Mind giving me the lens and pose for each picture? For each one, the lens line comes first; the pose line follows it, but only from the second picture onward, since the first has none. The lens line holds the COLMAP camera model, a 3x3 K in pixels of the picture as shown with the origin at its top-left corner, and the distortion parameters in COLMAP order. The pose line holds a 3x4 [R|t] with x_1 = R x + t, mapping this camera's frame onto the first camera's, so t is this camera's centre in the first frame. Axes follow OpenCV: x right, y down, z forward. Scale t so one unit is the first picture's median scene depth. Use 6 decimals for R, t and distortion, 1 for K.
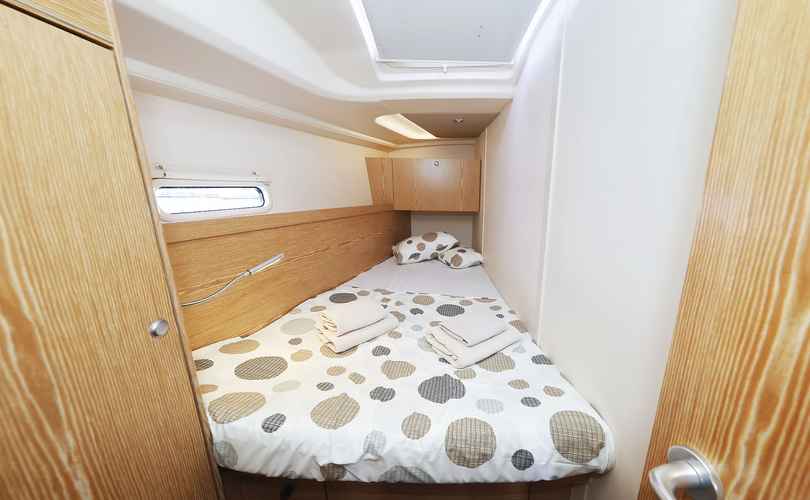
lens RADIAL K [[277.4, 0, 402.8], [0, 277.4, 252.7], [0, 0, 1]] dist [-0.000027, -0.000051]
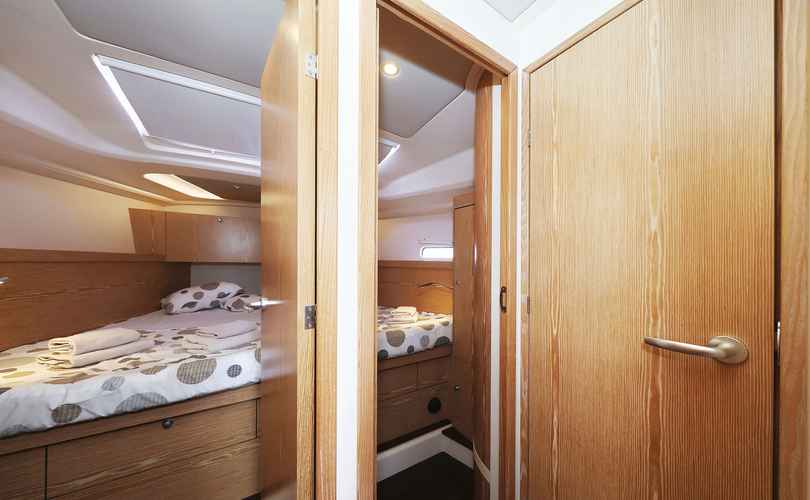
lens RADIAL K [[269.7, 0, 405.8], [0, 269.7, 240.4], [0, 0, 1]] dist [-0.000350, -0.000104]
pose [[0.785846, 0.030789, 0.617655, 0.047638], [0.136748, 0.965385, -0.222108, 0.111141], [-0.603113, 0.259005, 0.754434, -0.272494]]
